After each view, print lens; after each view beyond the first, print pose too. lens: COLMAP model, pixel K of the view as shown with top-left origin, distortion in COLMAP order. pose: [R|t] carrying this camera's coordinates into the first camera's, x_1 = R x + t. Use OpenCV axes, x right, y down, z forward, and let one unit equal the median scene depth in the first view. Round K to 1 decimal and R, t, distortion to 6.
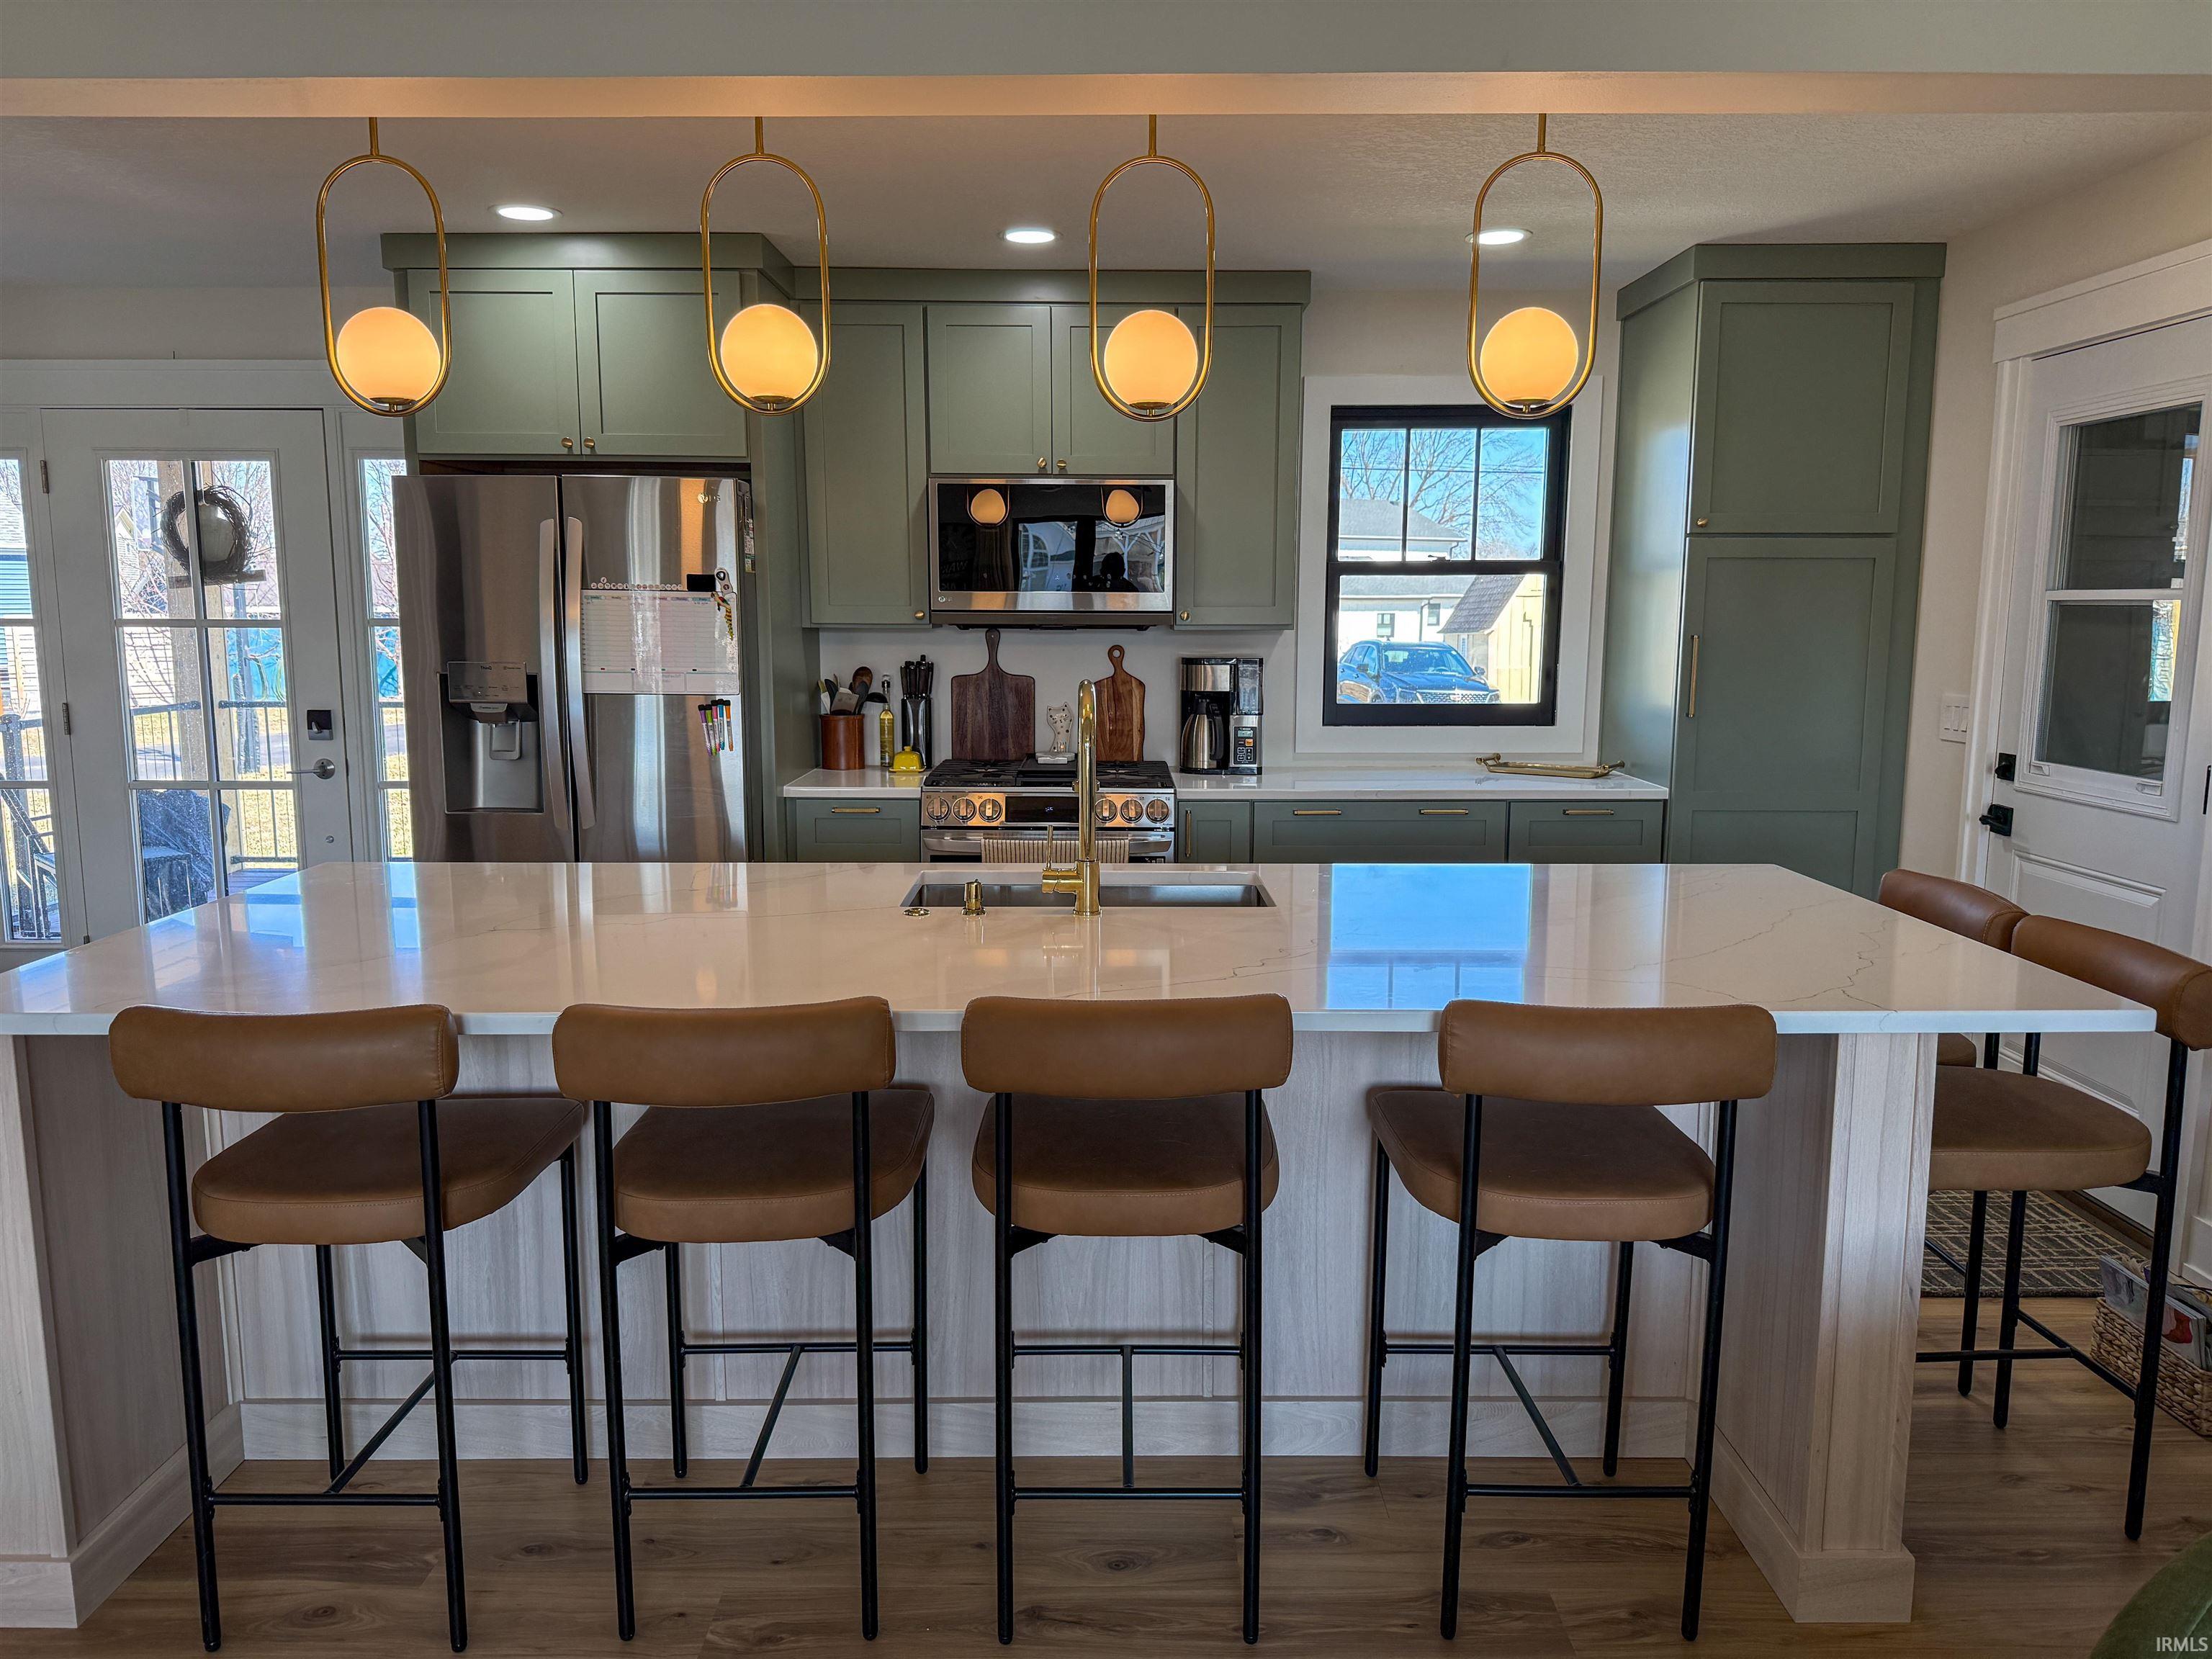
lens RADIAL K [[1537.9, 0, 1106.0], [0, 1537.9, 829.5], [0, 0, 1]] dist [0.170885, -0.276702]
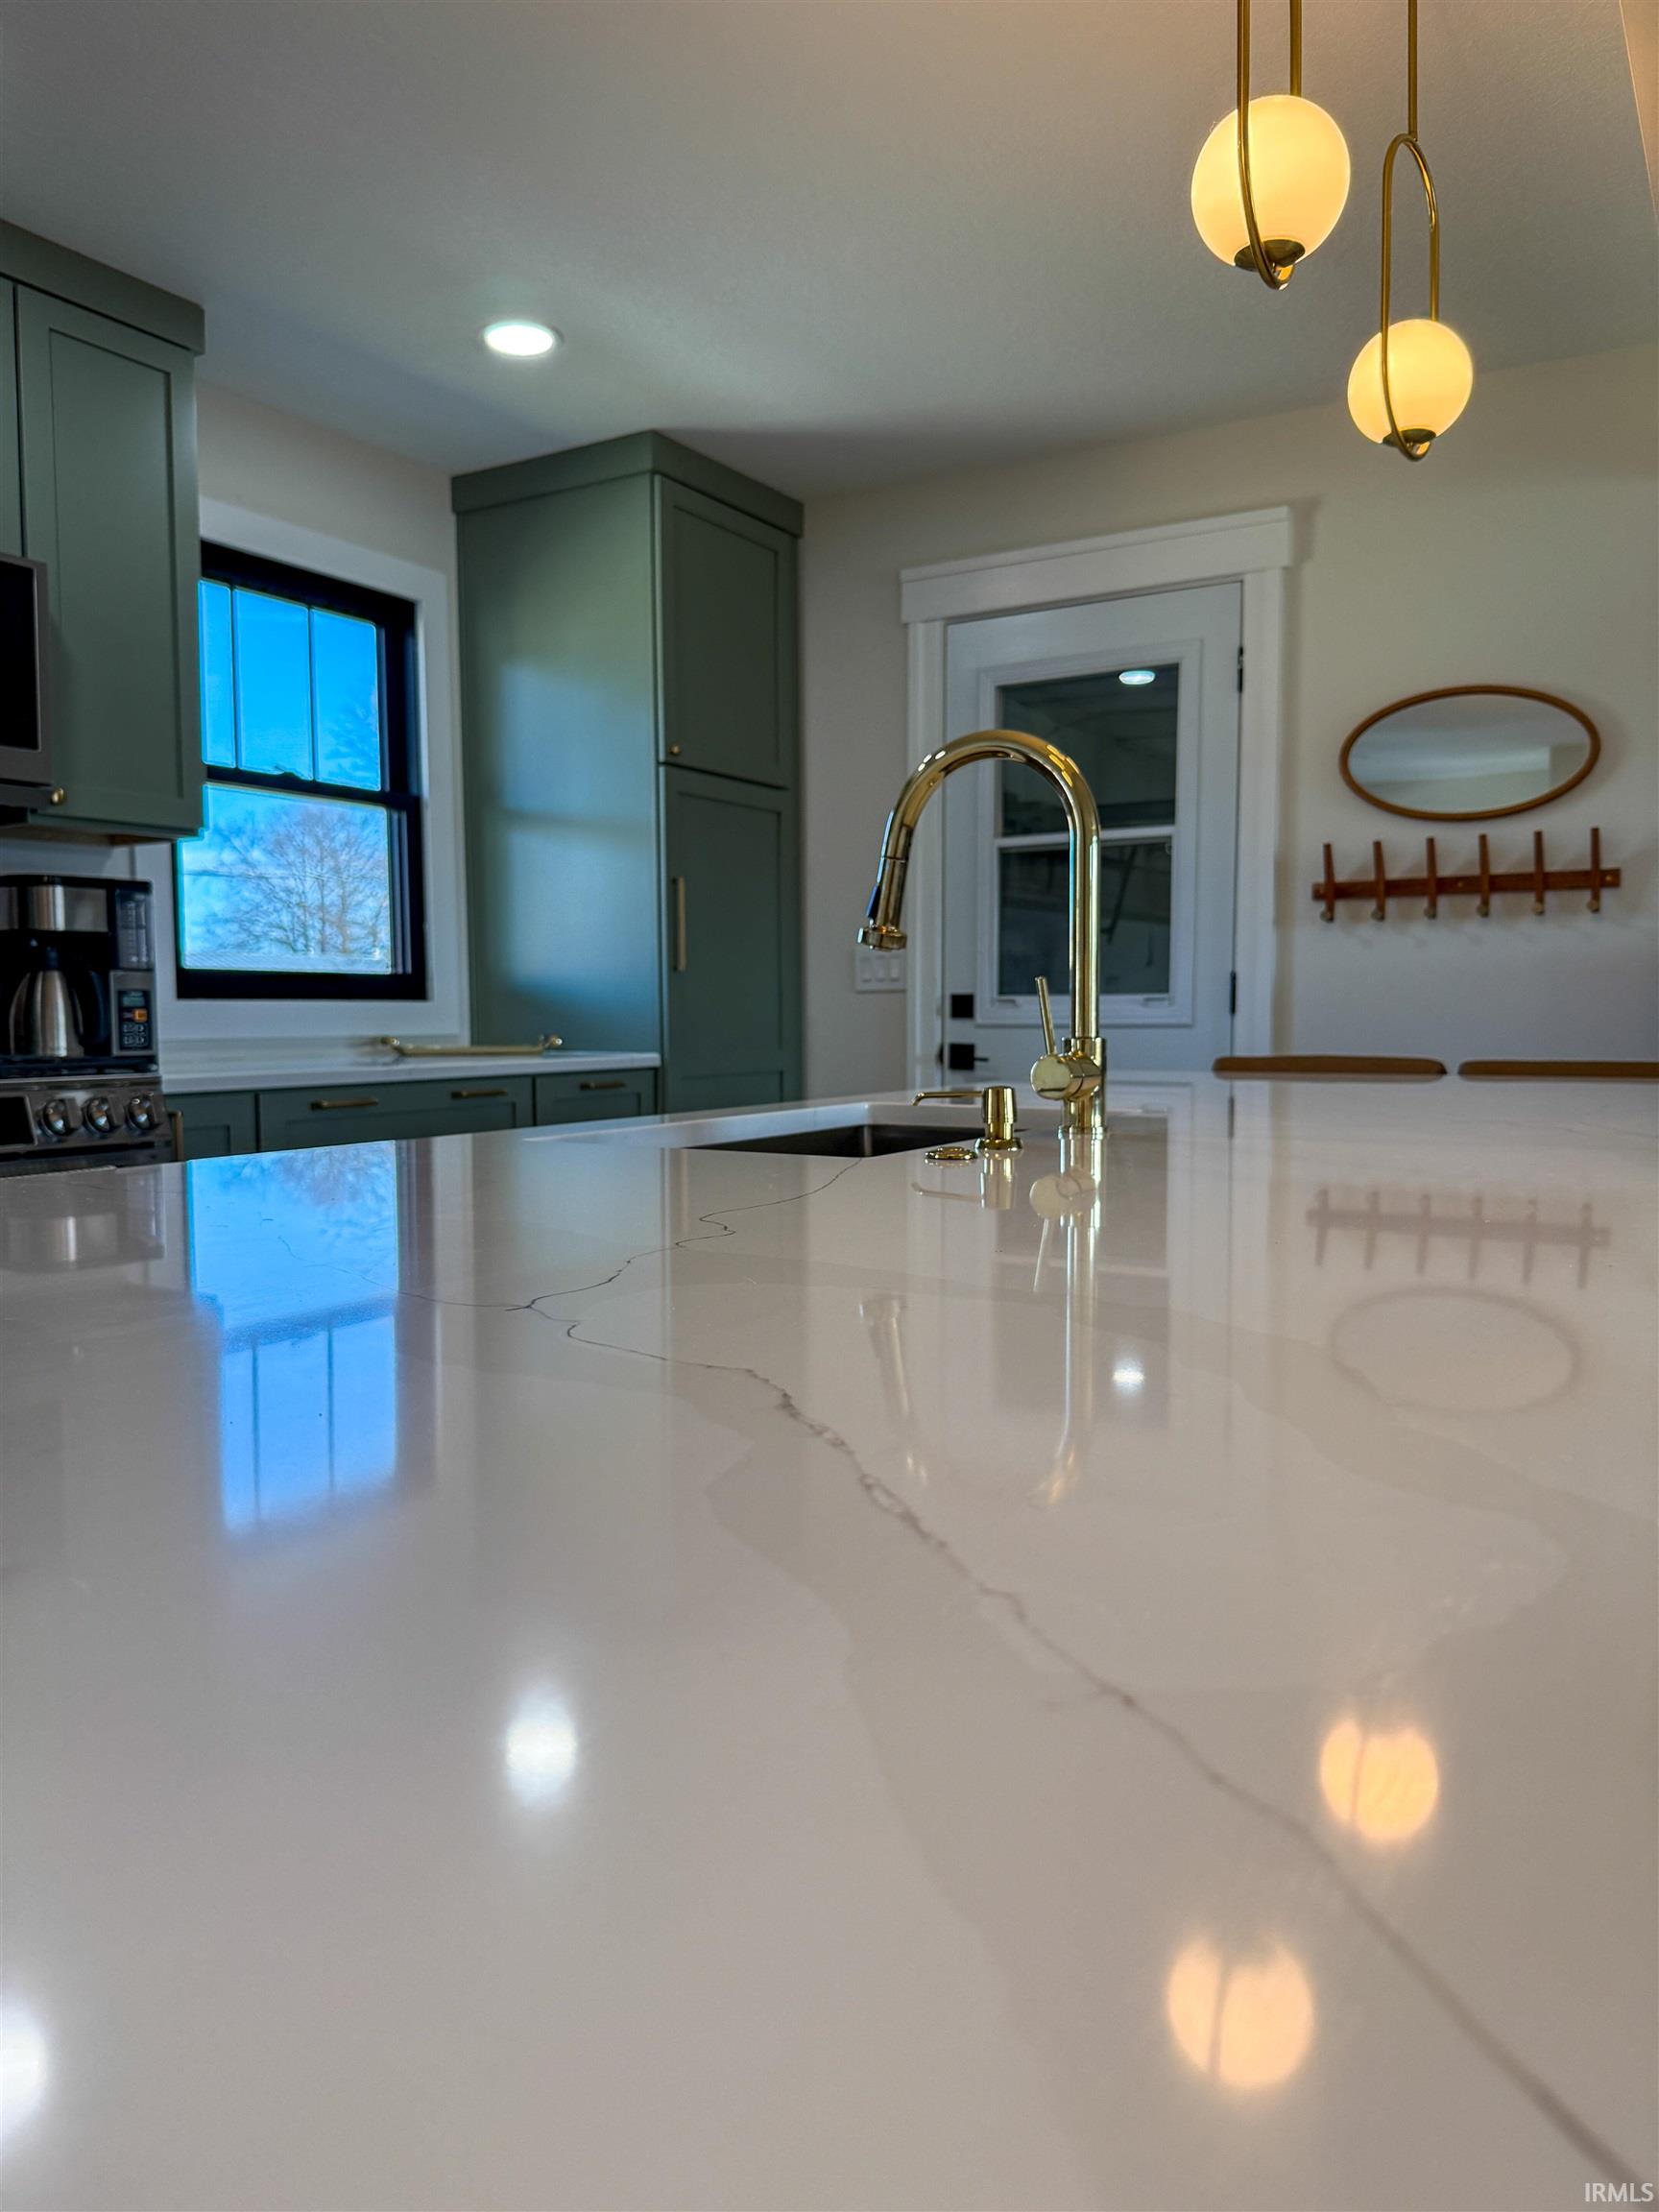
lens RADIAL K [[1537.9, 0, 829.5], [0, 1537.9, 1106.0], [0, 0, 1]] dist [0.170885, -0.276702]
pose [[0.549980, -0.065555, 0.832601, -0.311377], [0.117741, 0.993044, 0.000413, 0.014556], [-0.826837, 0.097804, 0.553873, 0.446071]]
